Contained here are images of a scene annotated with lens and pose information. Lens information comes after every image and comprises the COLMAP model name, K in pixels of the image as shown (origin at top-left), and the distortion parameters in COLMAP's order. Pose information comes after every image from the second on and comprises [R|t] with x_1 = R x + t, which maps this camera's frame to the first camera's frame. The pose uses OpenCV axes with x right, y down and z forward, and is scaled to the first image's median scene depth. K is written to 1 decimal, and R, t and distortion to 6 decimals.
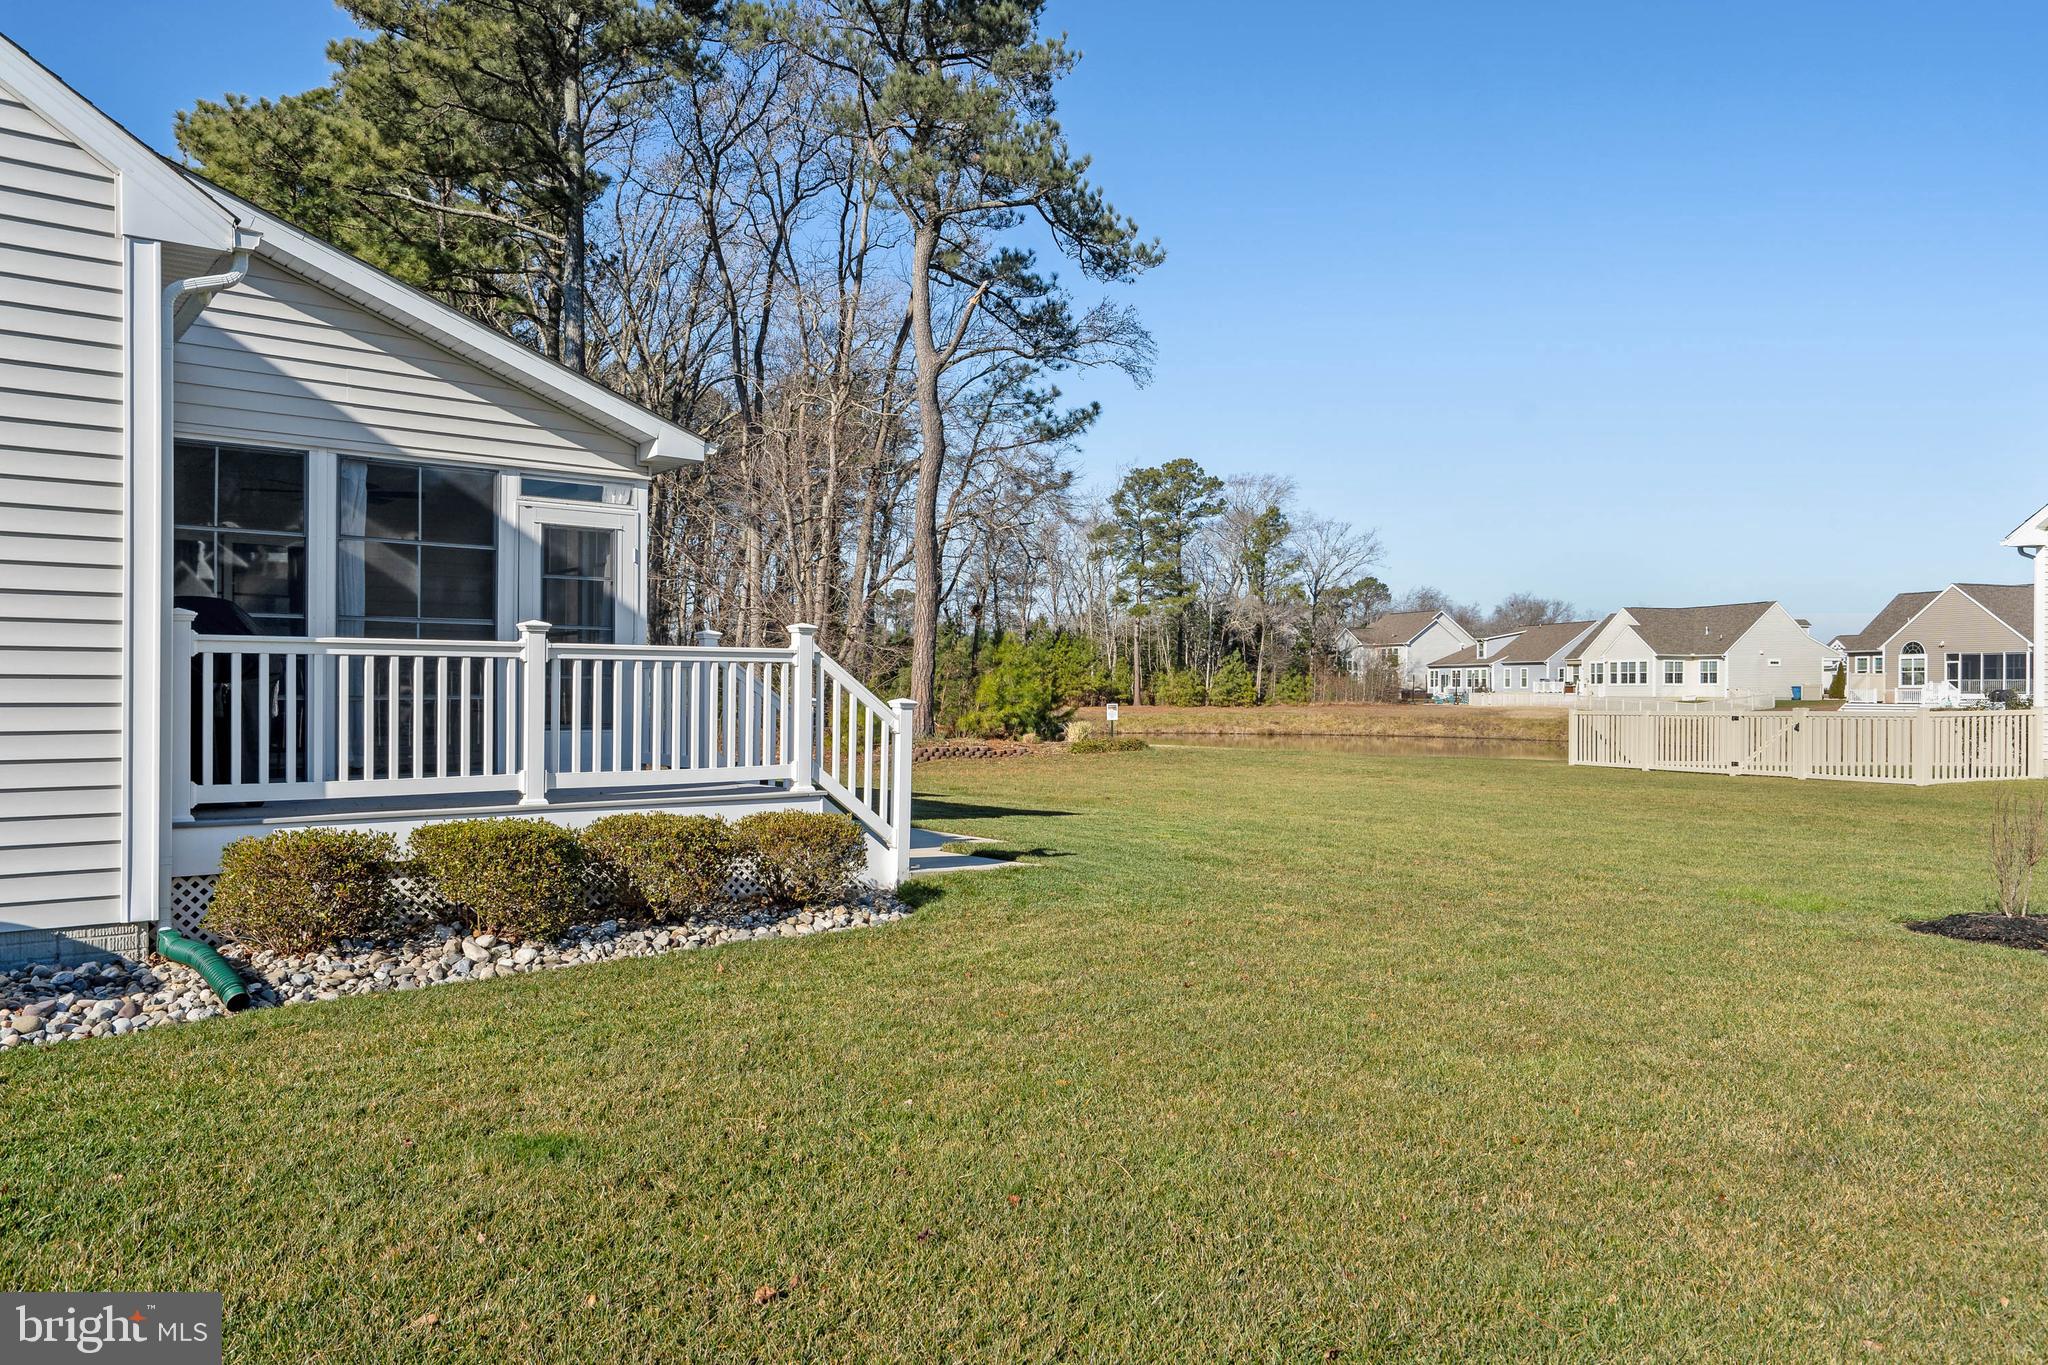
lens RADIAL K [[1409.3, 0, 1016.7], [0, 1409.3, 693.7], [0, 0, 1]] dist [0.003262, -0.000588]
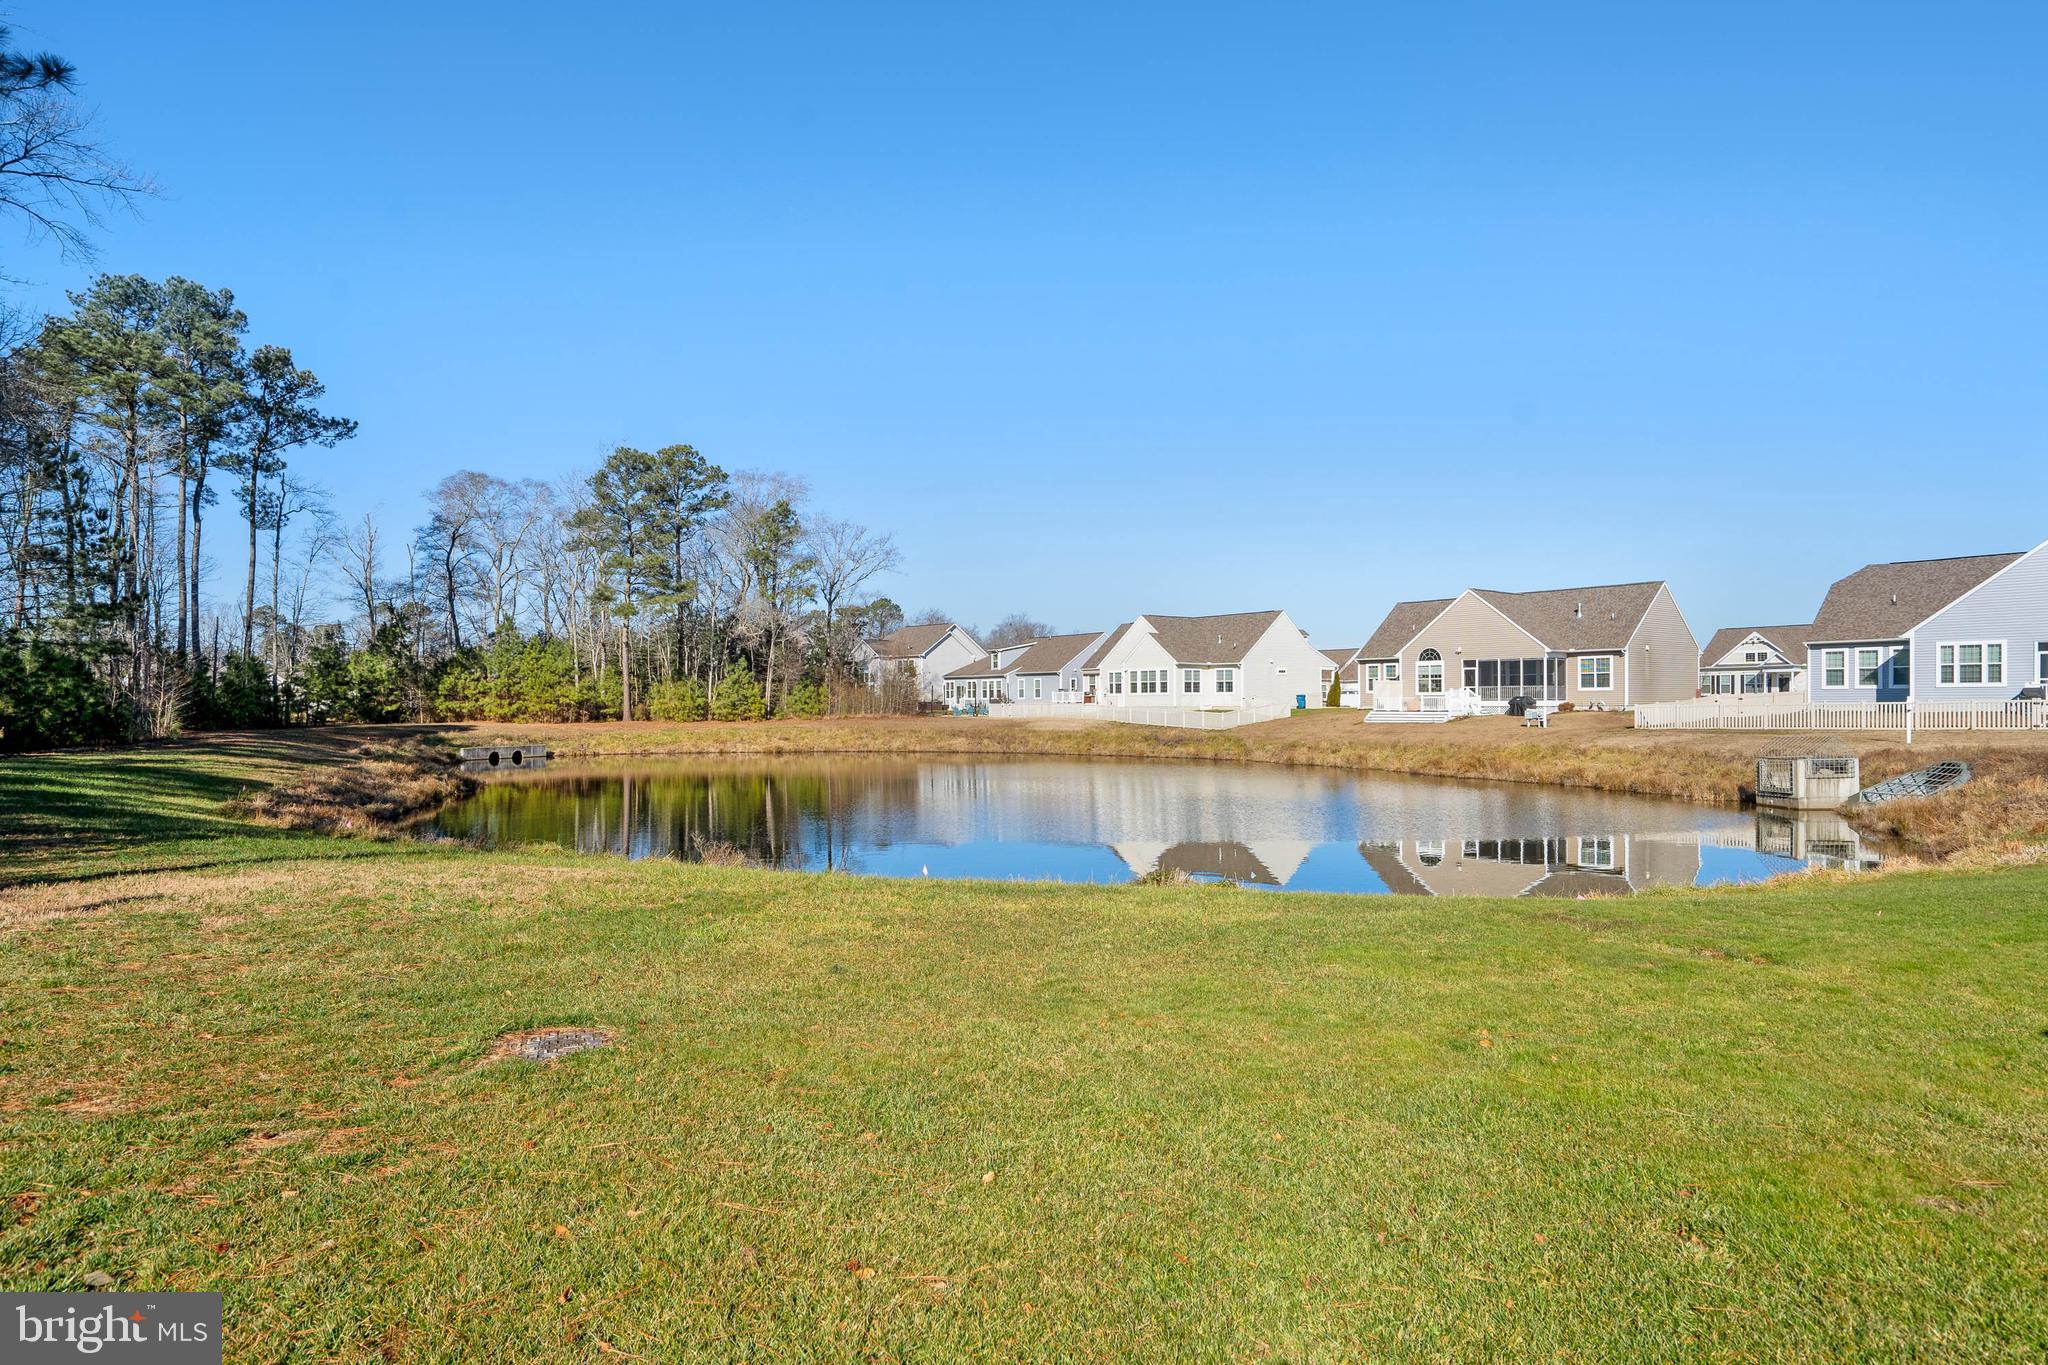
lens RADIAL K [[1160.1, 0, 1018.9], [0, 1160.1, 712.6], [0, 0, 1]] dist [0.035886, 0.000124]
pose [[0.935098, -0.009126, 0.354273, 0.057418], [0.007352, 0.999953, 0.006354, 0.000498], [-0.354314, -0.003337, 0.935121, 0.242825]]
